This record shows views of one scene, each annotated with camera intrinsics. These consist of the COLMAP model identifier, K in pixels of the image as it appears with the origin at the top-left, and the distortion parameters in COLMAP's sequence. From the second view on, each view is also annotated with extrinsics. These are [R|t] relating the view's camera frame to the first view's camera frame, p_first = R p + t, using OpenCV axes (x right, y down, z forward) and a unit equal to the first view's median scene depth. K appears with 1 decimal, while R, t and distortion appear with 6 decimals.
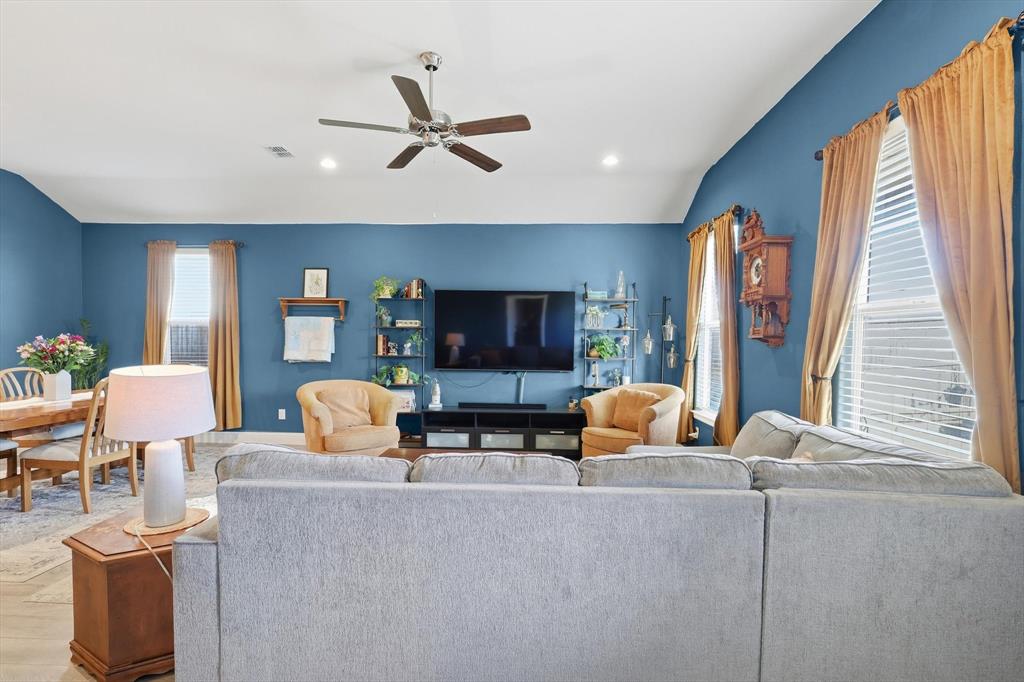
lens RADIAL K [[468.2, 0, 513.9], [0, 468.2, 359.7], [0, 0, 1]] dist [0.001194, -0.000015]
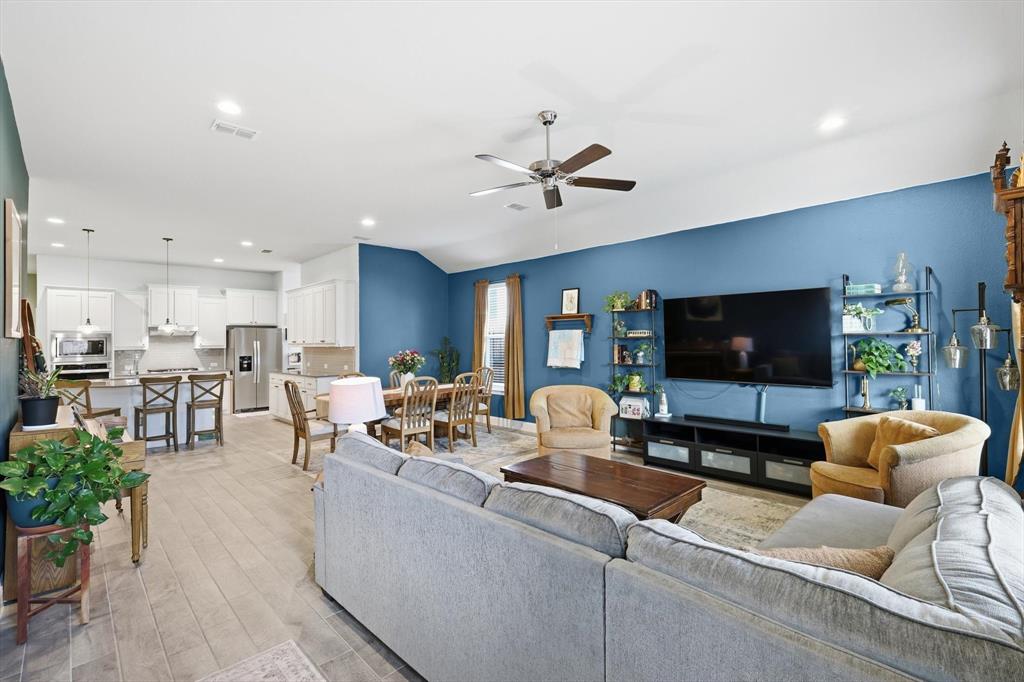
lens RADIAL K [[455.8, 0, 512.9], [0, 455.8, 338.0], [0, 0, 1]] dist [0.001717, 0.000043]
pose [[0.726988, -0.023746, -0.686240, 0.266090], [-0.008153, 0.999033, -0.043207, -0.021276], [0.686602, 0.037005, 0.726091, 0.071125]]
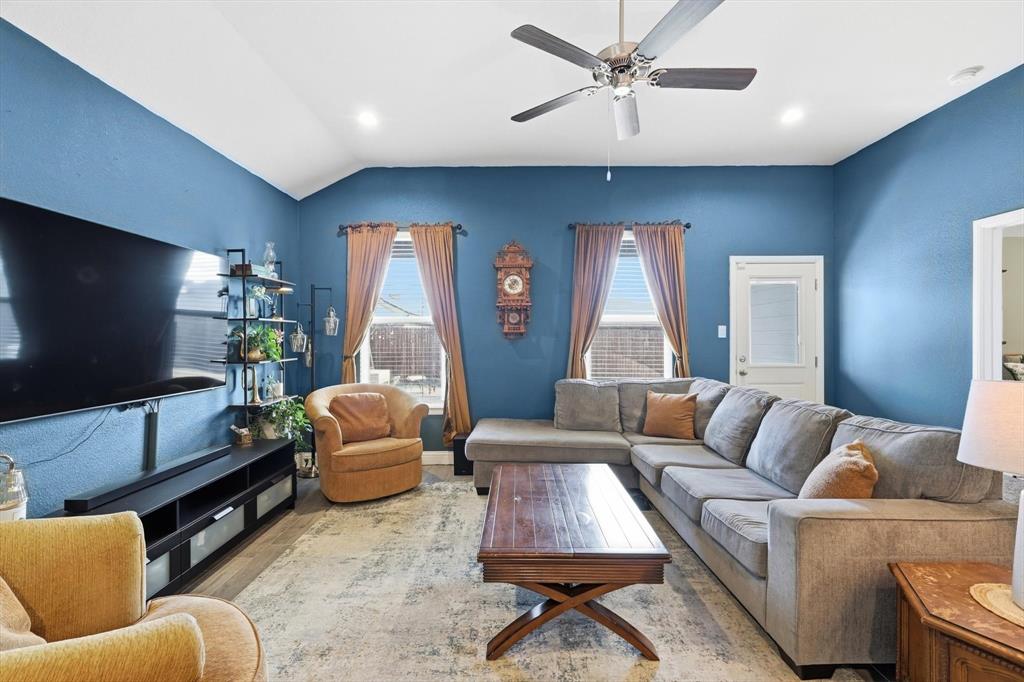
lens RADIAL K [[455.8, 0, 512.9], [0, 455.8, 338.0], [0, 0, 1]] dist [0.001717, 0.000043]
pose [[-0.043094, -0.013958, 0.998974, -0.501032], [0.045957, 0.998816, 0.015938, -0.031835], [-0.998013, 0.046597, -0.042401, 0.640513]]
